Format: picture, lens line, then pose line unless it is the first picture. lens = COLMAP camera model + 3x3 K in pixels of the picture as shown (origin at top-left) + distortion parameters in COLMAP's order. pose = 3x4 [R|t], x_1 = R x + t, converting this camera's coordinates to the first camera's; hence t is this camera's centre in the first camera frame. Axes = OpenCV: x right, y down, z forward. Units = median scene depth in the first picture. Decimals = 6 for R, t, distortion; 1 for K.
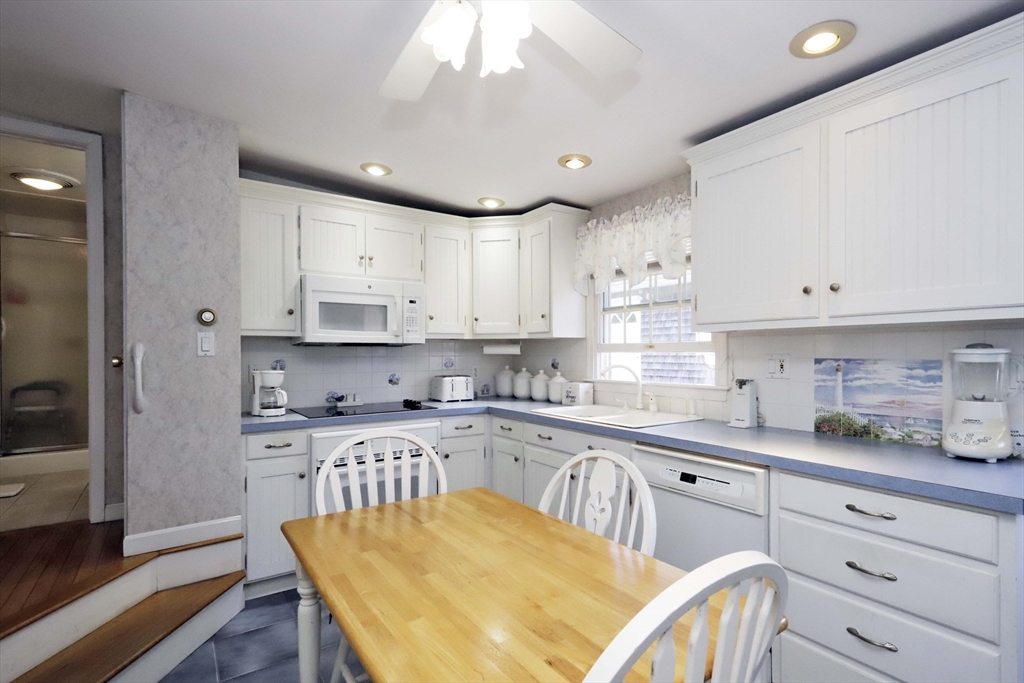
lens RADIAL K [[481.8, 0, 524.4], [0, 481.8, 358.6], [0, 0, 1]] dist [-0.005002, 0.001662]
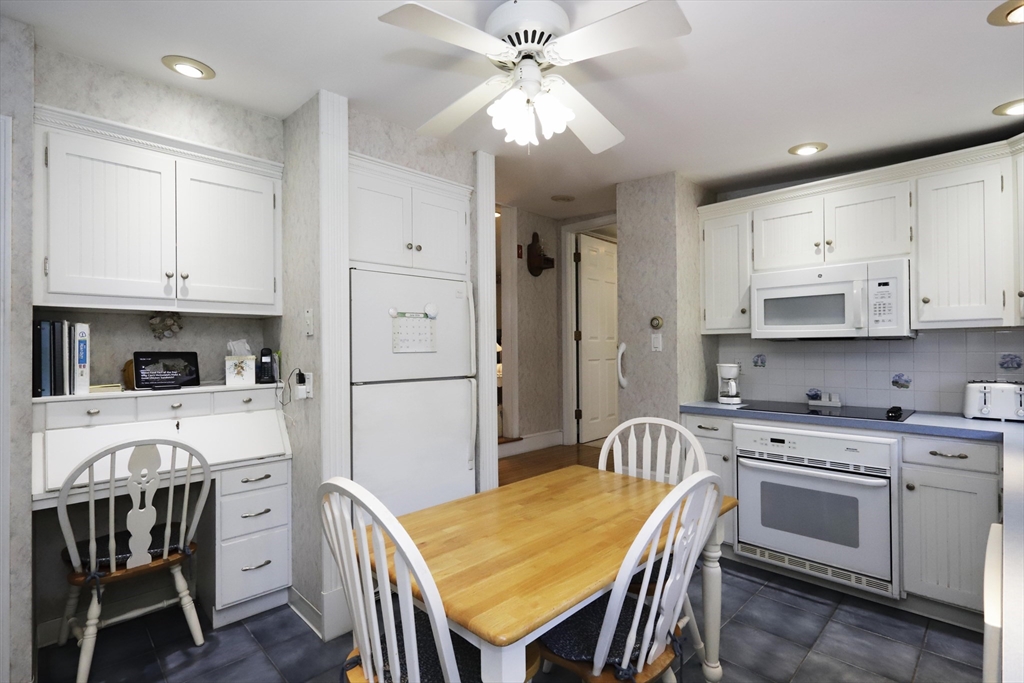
lens RADIAL K [[481.8, 0, 518.9], [0, 481.8, 347.6], [0, 0, 1]] dist [-0.005002, 0.001662]
pose [[0.185977, -0.000428, -0.982554, 0.922010], [-0.004320, 0.999990, -0.001253, -0.019222], [0.982545, 0.004477, 0.185974, 0.541196]]
